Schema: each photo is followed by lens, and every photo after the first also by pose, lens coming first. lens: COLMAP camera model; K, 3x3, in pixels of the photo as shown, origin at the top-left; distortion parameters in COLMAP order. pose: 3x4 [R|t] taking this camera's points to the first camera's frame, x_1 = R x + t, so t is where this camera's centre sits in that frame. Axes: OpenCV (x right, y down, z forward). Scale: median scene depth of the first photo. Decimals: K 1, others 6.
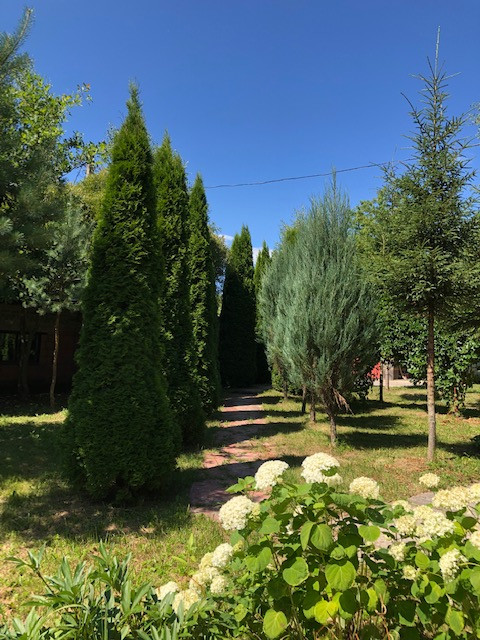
lens RADIAL K [[522.7, 0, 238.1], [0, 522.7, 314.8], [0, 0, 1]] dist [0.006213, 0.001362]
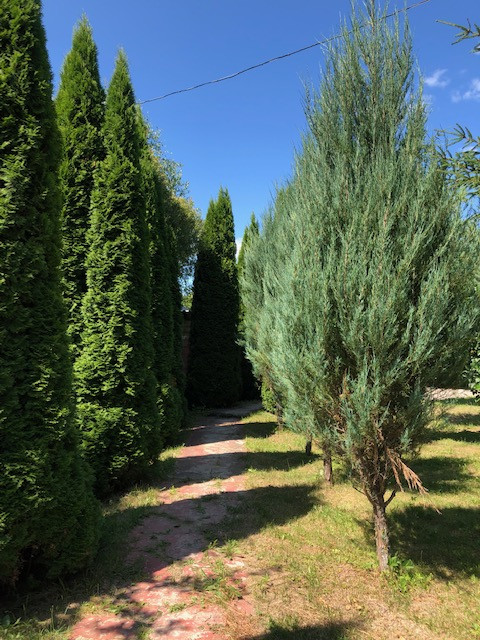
lens RADIAL K [[522.7, 0, 238.1], [0, 522.7, 314.8], [0, 0, 1]] dist [0.006213, 0.001362]
pose [[0.999859, -0.015375, 0.006773, 0.045998], [0.015432, 0.999846, -0.008367, 0.026002], [-0.006643, 0.008471, 0.999942, 0.448414]]
